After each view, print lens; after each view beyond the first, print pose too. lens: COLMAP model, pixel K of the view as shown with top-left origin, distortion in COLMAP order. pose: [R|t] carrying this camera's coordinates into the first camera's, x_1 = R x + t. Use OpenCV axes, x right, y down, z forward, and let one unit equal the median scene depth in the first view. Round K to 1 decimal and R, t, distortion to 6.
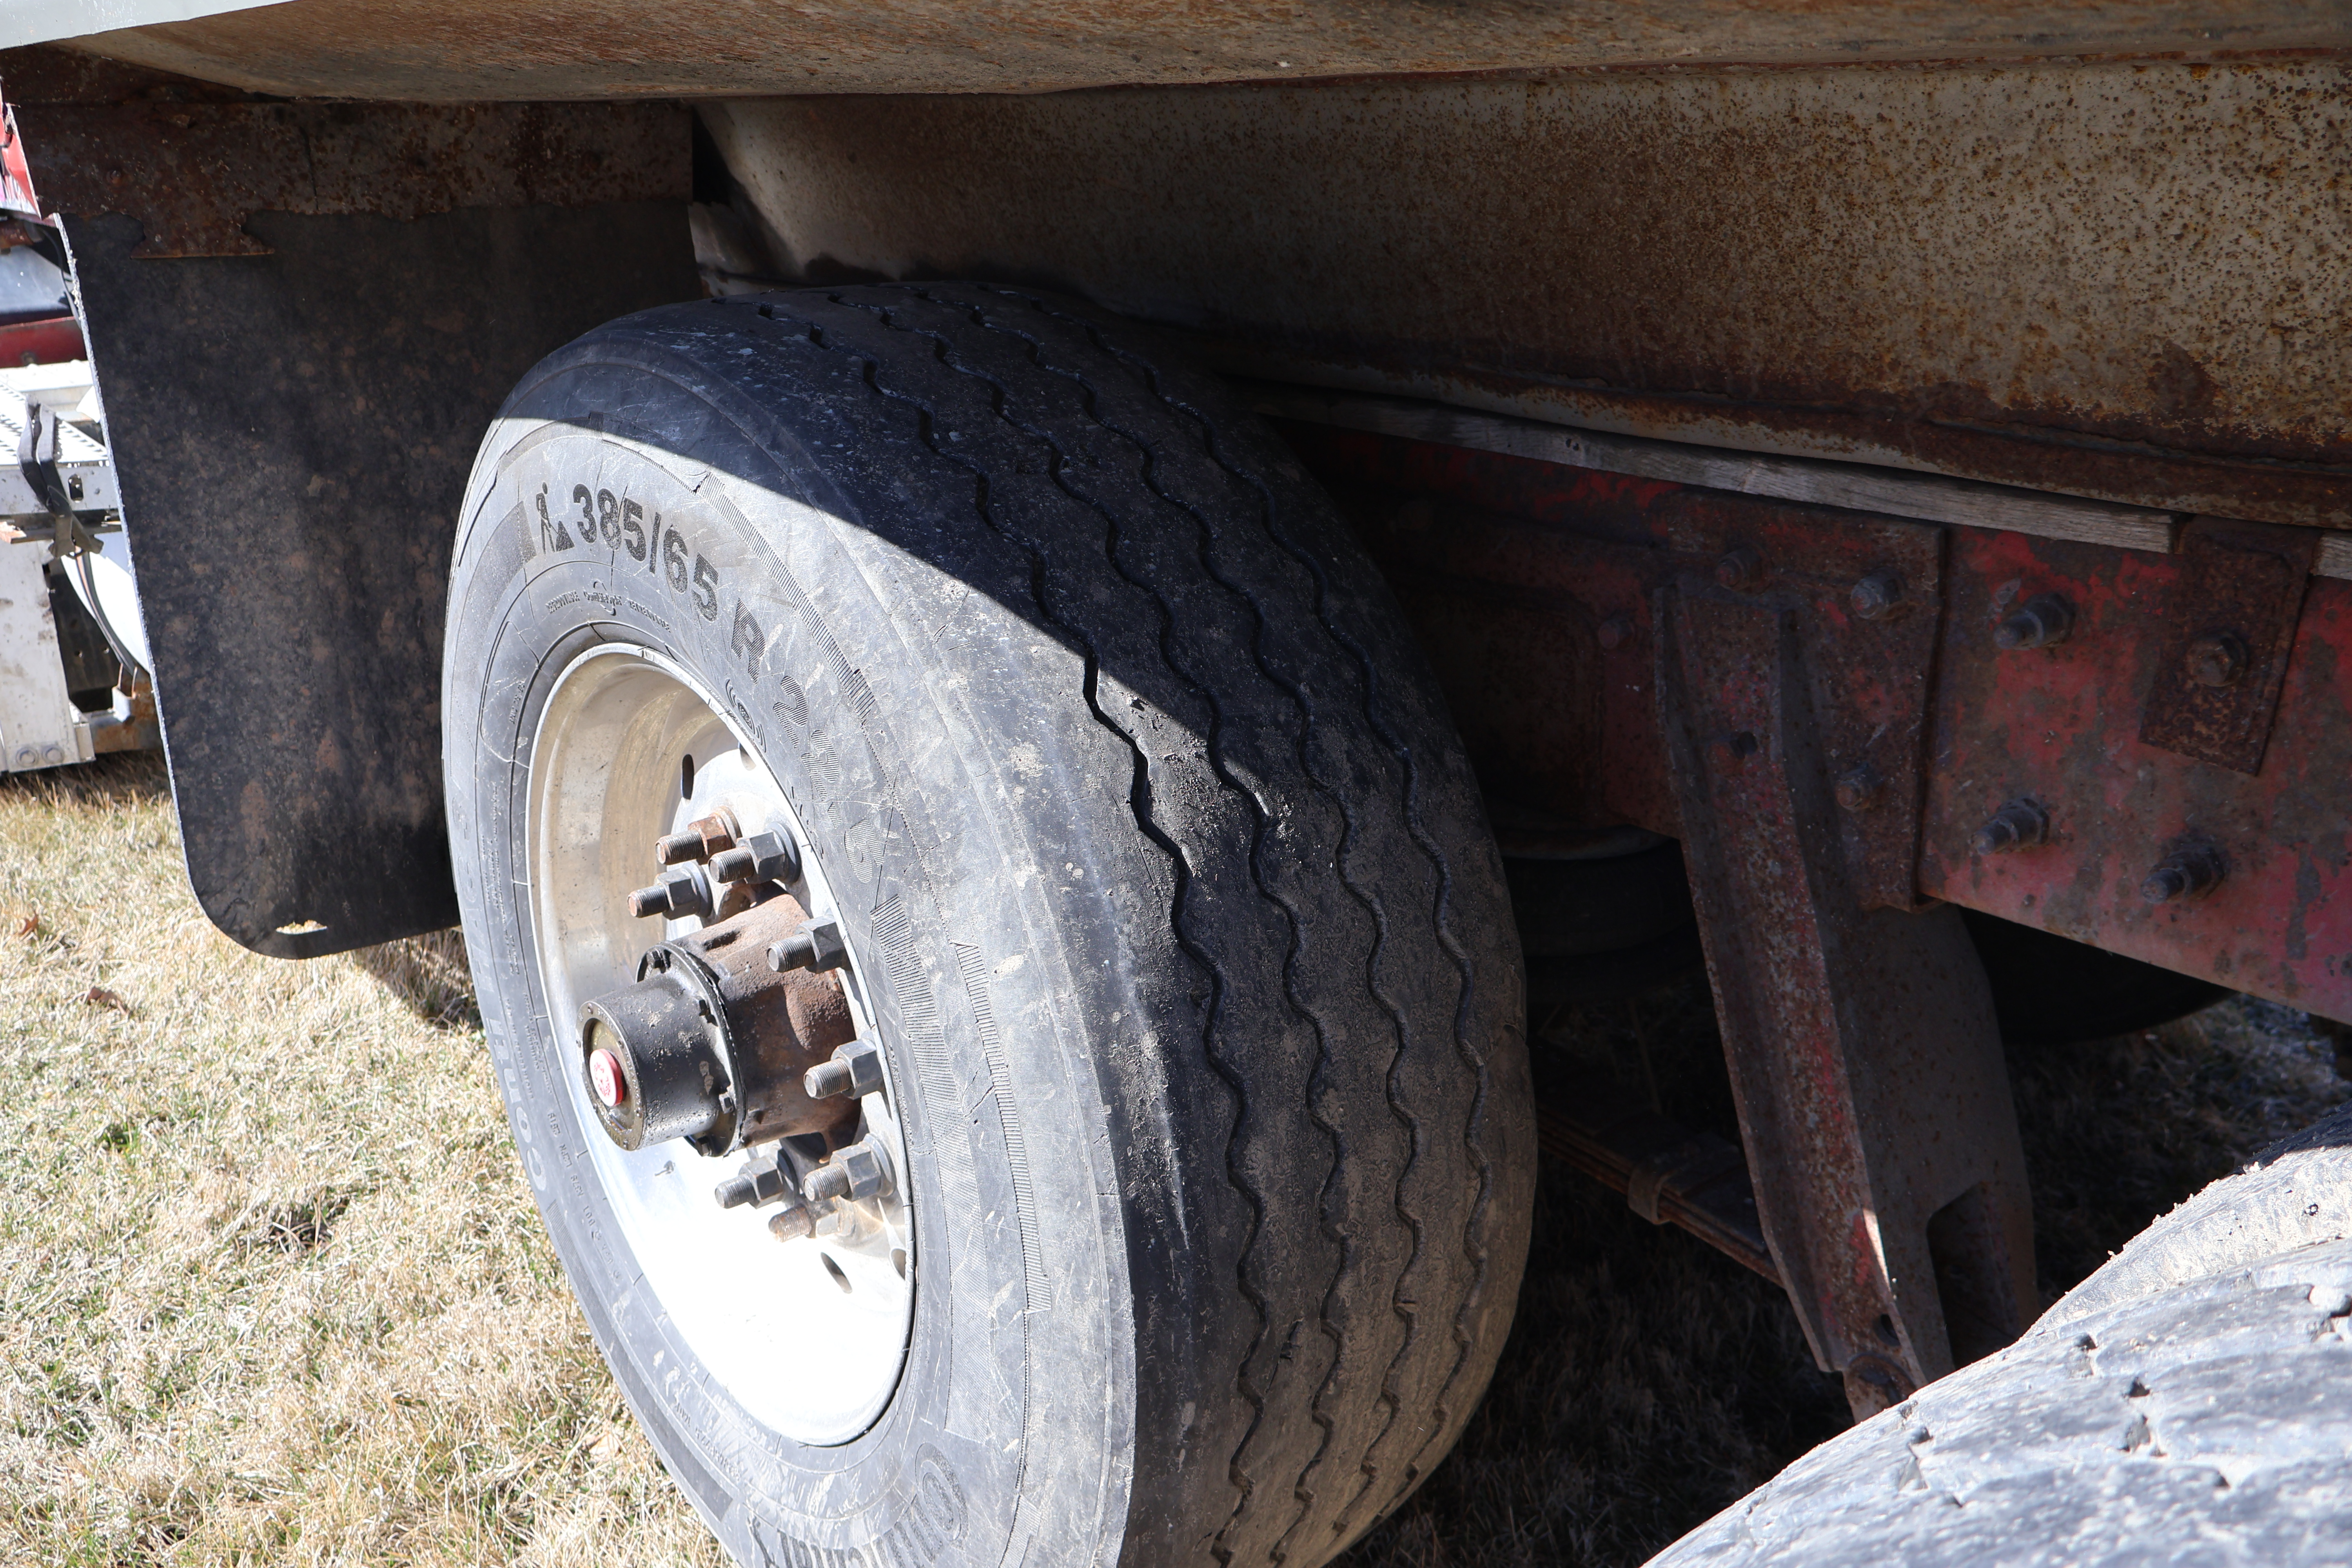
lens RADIAL K [[2029.2, 0, 1182.5], [0, 2029.2, 790.5], [0, 0, 1]] dist [-0.000668, 0.010256]
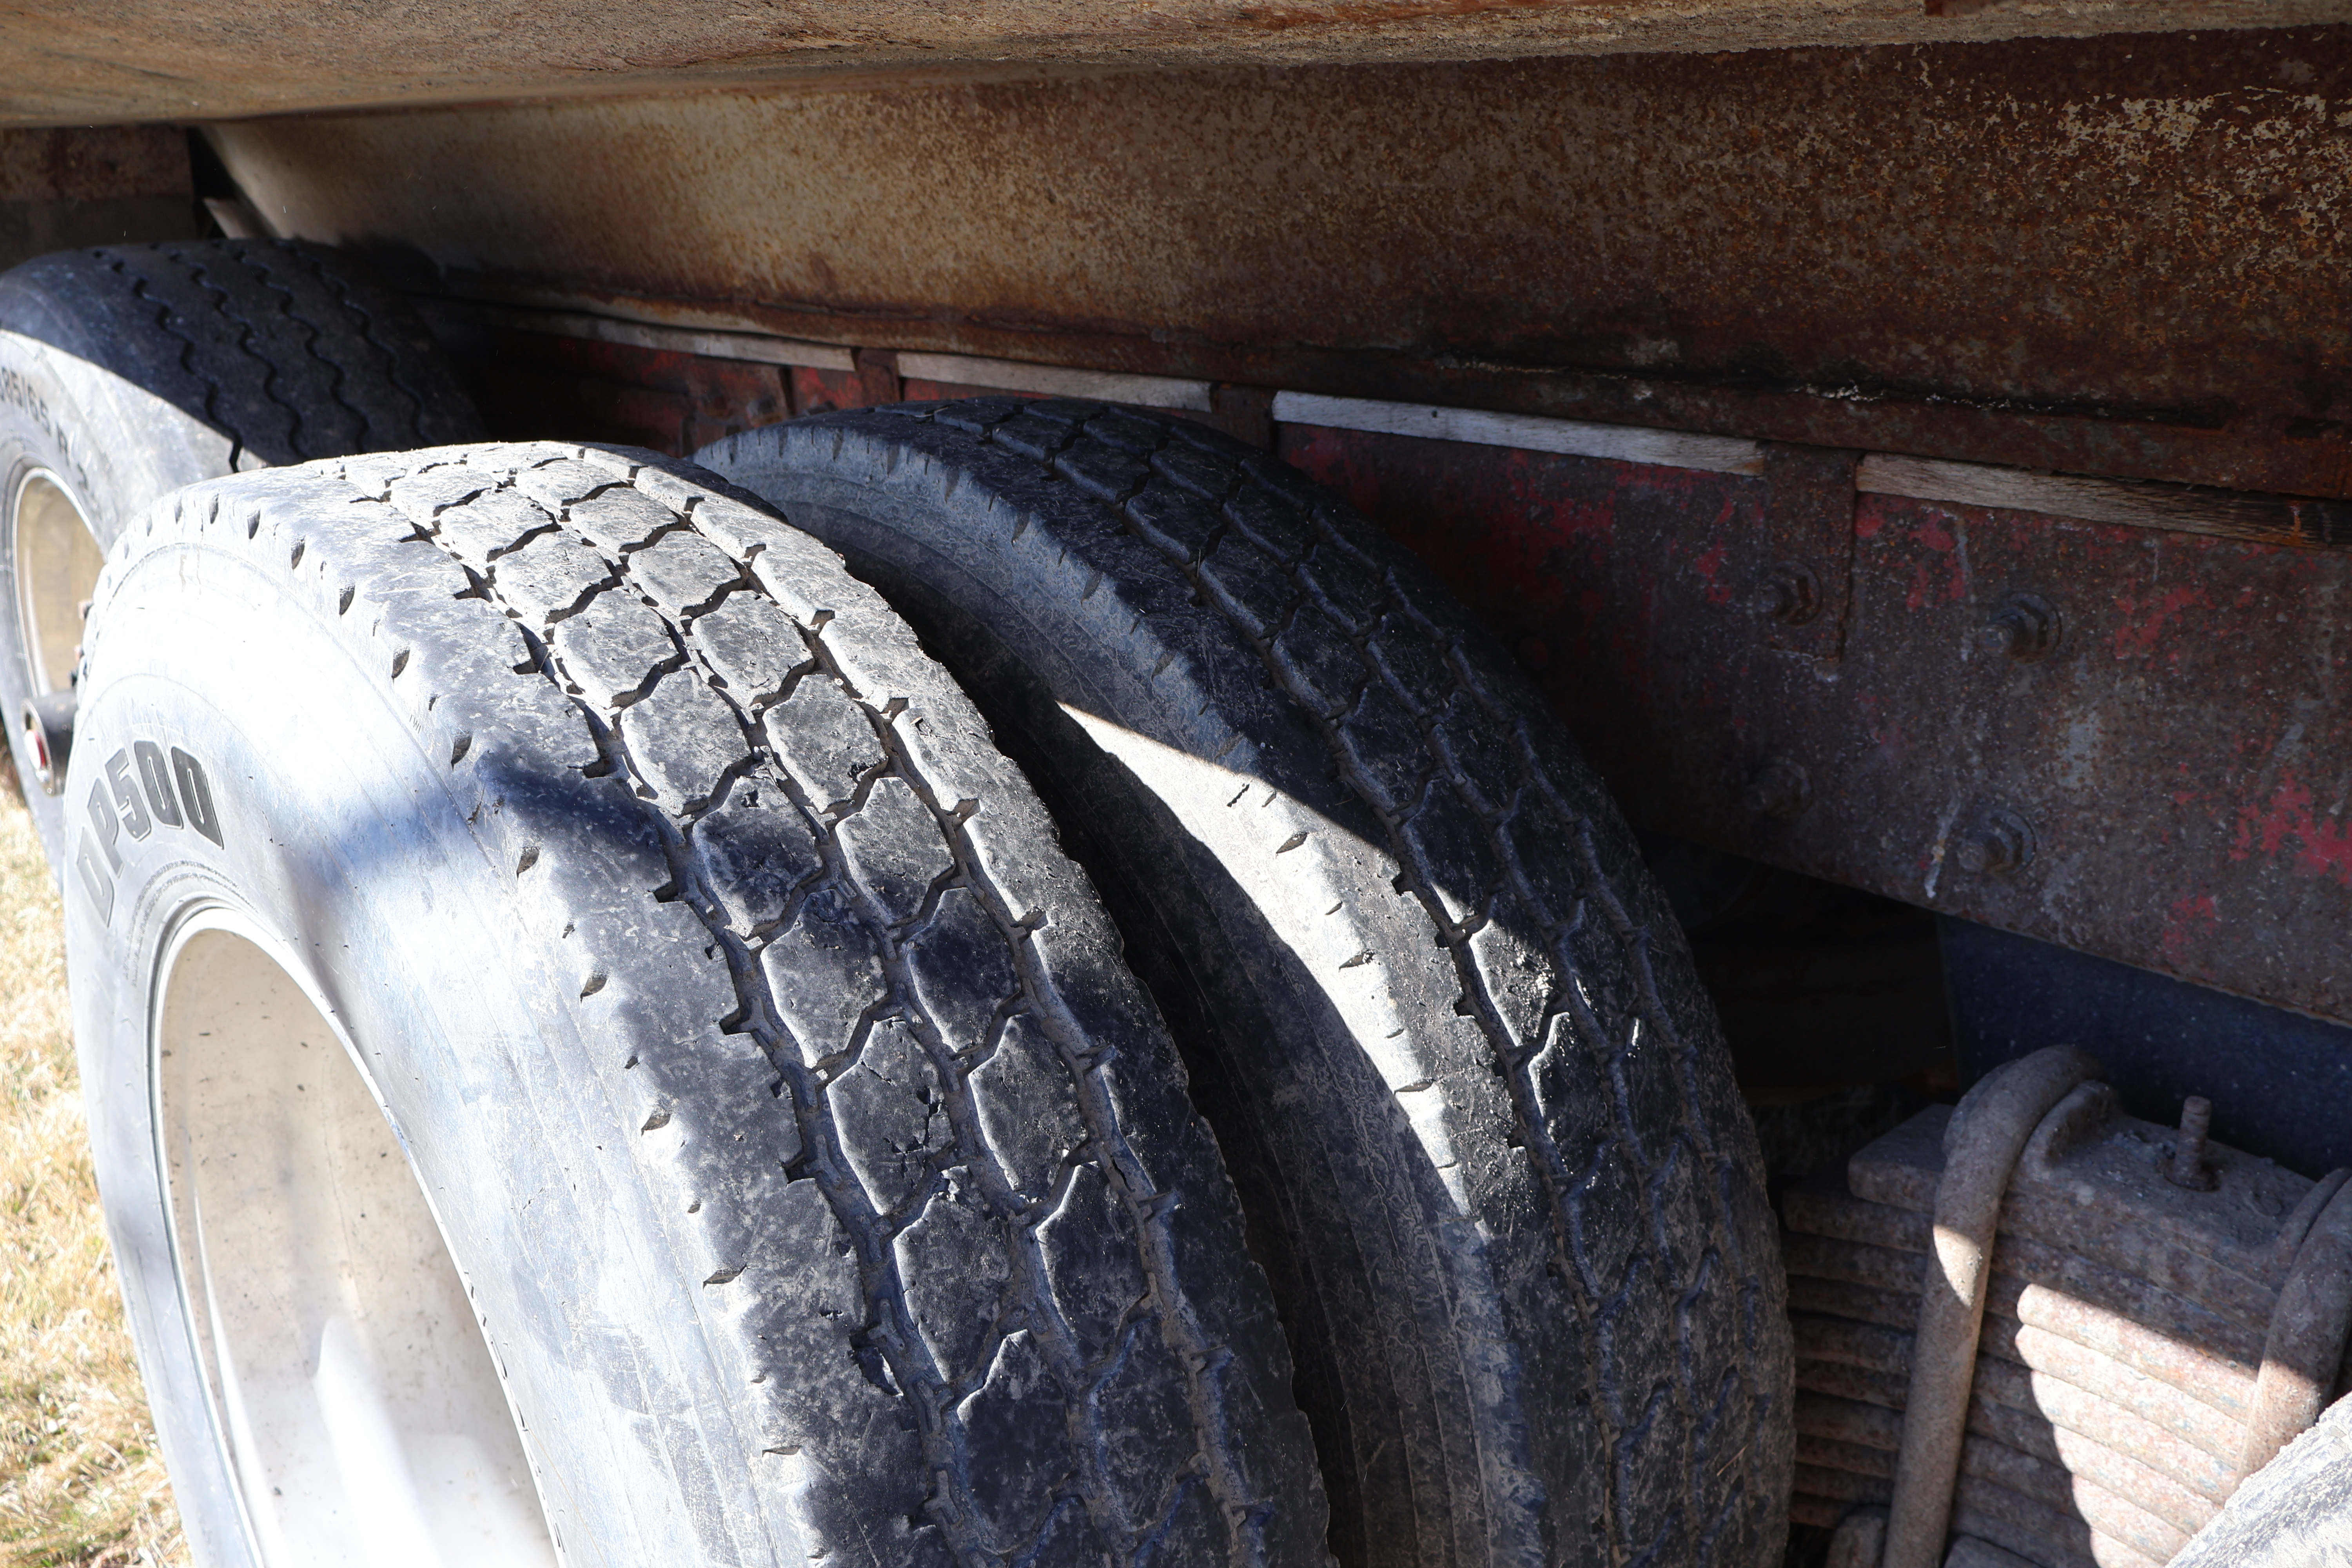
lens RADIAL K [[2029.2, 0, 1181.7], [0, 2029.2, 783.5], [0, 0, 1]] dist [-0.000668, 0.010256]
pose [[0.998808, -0.025847, 0.041411, 0.637064], [0.026286, 0.999604, -0.010093, 0.248150], [-0.041134, 0.011169, 0.999091, -0.714779]]
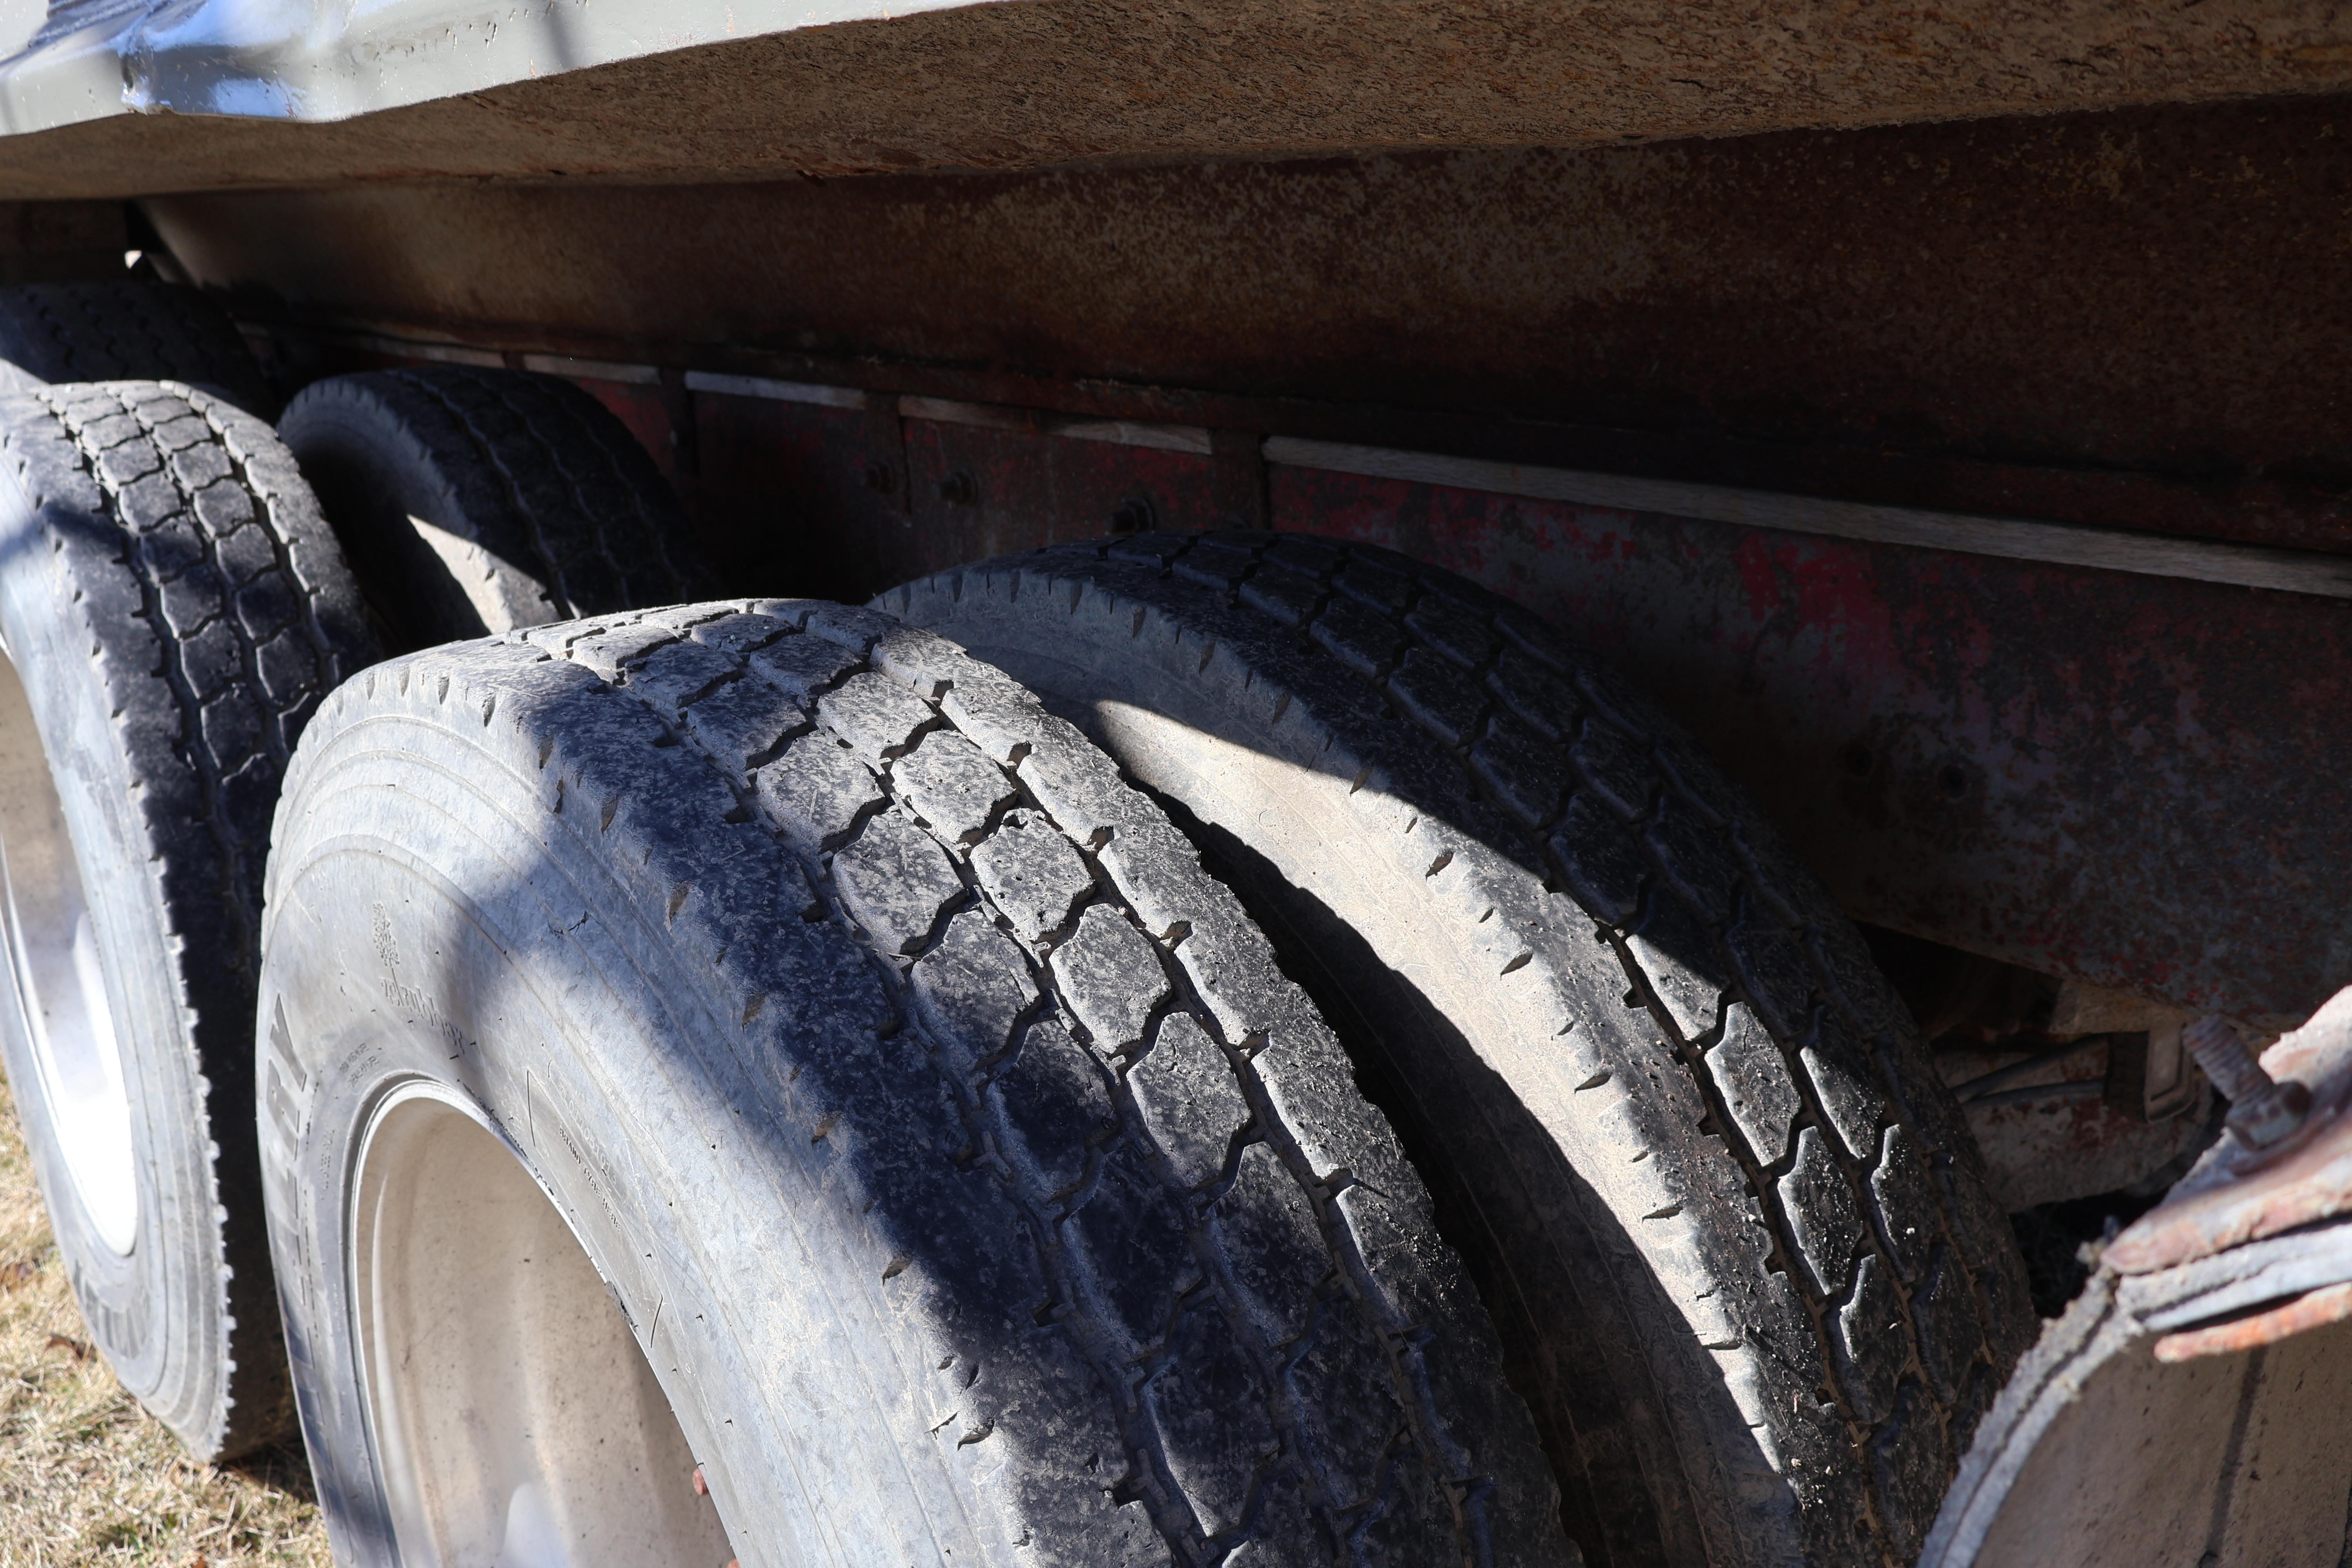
lens RADIAL K [[2029.2, 0, 1160.8], [0, 2029.2, 774.1], [0, 0, 1]] dist [-0.000668, 0.010256]
pose [[0.999913, -0.013200, -0.000282, 1.230310], [0.013178, 0.999084, -0.040716, 0.488846], [0.000820, 0.040709, 0.999171, -1.485667]]
